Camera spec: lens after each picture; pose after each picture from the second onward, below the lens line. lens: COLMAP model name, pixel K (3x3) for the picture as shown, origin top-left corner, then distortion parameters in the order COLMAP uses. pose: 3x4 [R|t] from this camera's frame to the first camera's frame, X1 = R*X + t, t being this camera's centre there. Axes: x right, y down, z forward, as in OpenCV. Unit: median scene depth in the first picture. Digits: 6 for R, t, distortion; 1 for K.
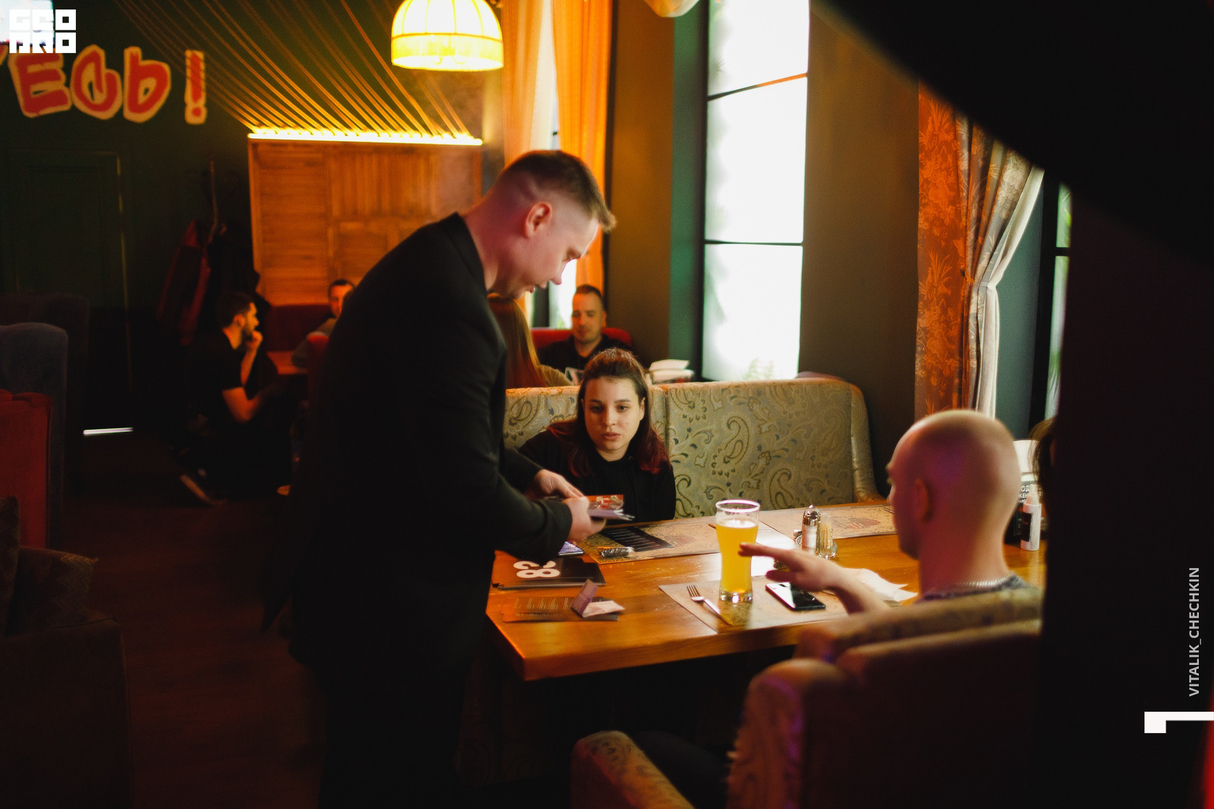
lens RADIAL K [[1198.0, 0, 607.0], [0, 1198.0, 404.5], [0, 0, 1]] dist [0.003042, 0.004833]
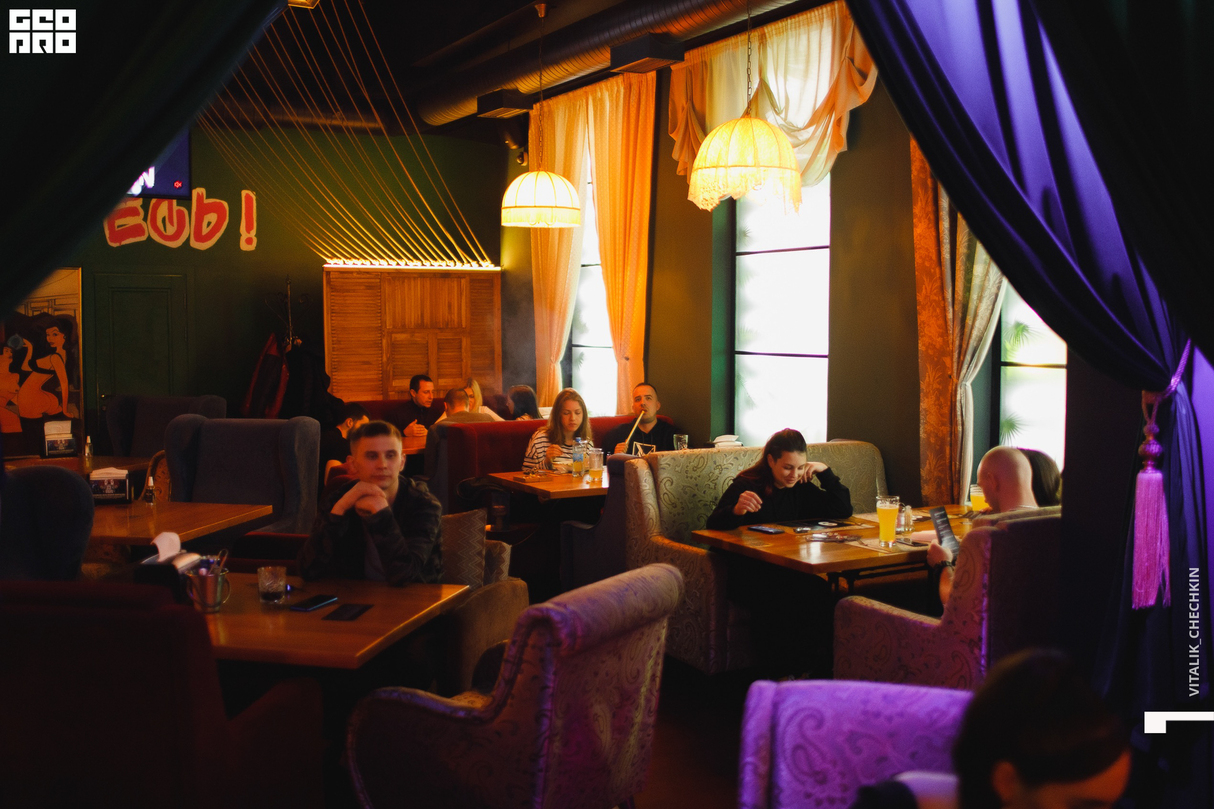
lens RADIAL K [[1234.7, 0, 635.6], [0, 1234.7, 405.7], [0, 0, 1]] dist [0.011717, -0.007260]
pose [[0.987487, -0.016050, 0.156879, -0.181741], [0.027803, 0.996943, -0.073015, 0.021121], [-0.155227, 0.076463, 0.984915, -0.287872]]
